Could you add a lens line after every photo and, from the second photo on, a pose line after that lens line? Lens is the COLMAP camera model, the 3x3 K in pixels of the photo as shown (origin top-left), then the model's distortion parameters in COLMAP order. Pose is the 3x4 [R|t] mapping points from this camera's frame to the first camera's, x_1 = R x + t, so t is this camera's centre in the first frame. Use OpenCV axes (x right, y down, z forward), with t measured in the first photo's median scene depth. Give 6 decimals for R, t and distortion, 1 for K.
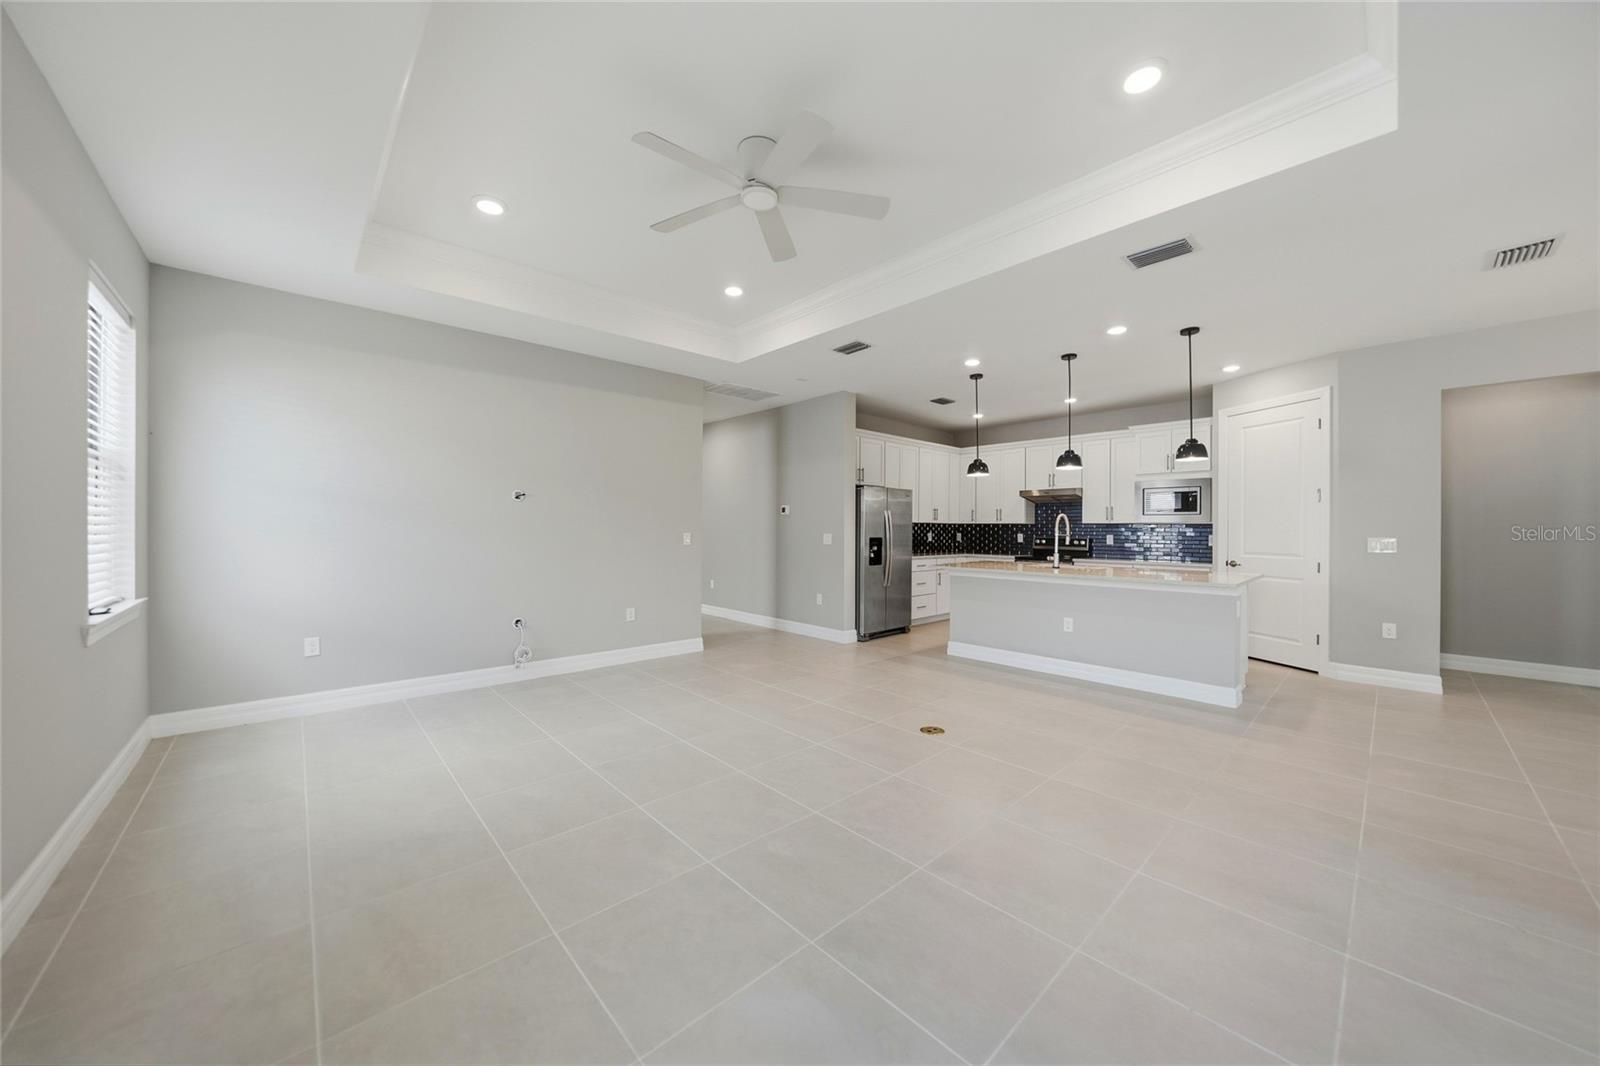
lens RADIAL K [[563.8, 0, 817.6], [0, 563.8, 527.4], [0, 0, 1]] dist [-0.002300, -0.000014]
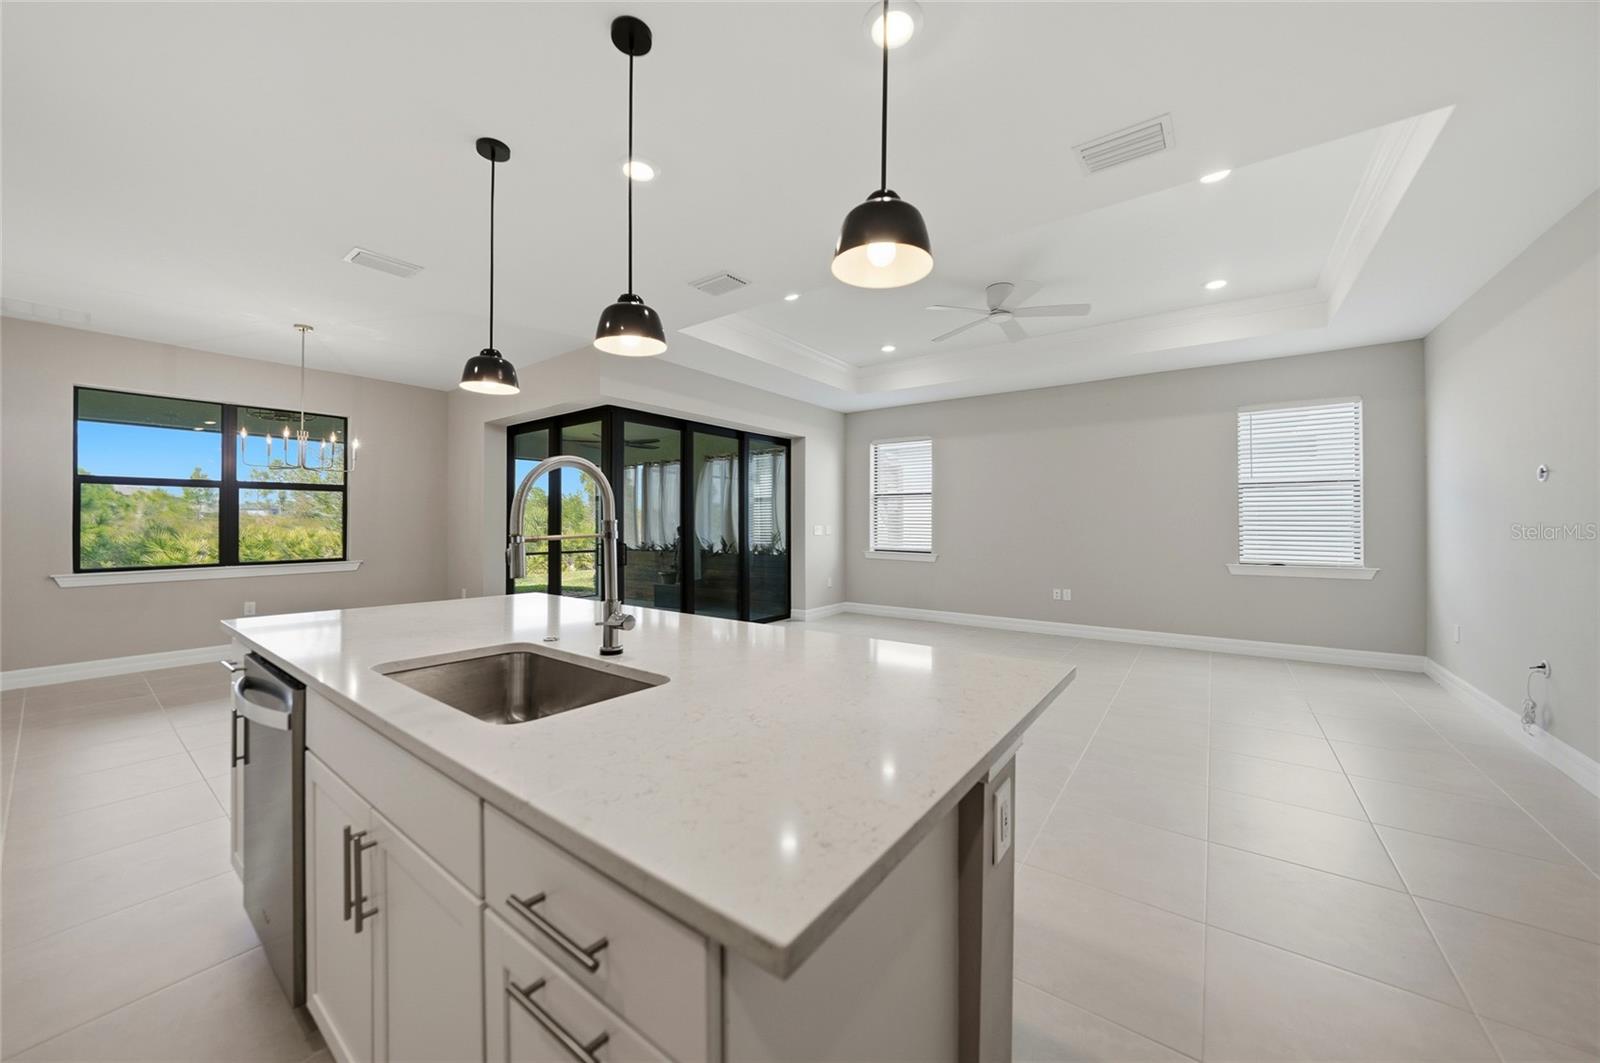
lens RADIAL K [[568.4, 0, 801.8], [0, 568.4, 521.1], [0, 0, 1]] dist [-0.026372, 0.007018]
pose [[-0.988315, -0.004839, -0.152351, 0.336540], [-0.003686, 0.999962, -0.007855, 0.007066], [0.152384, -0.007201, -0.988295, 1.174670]]
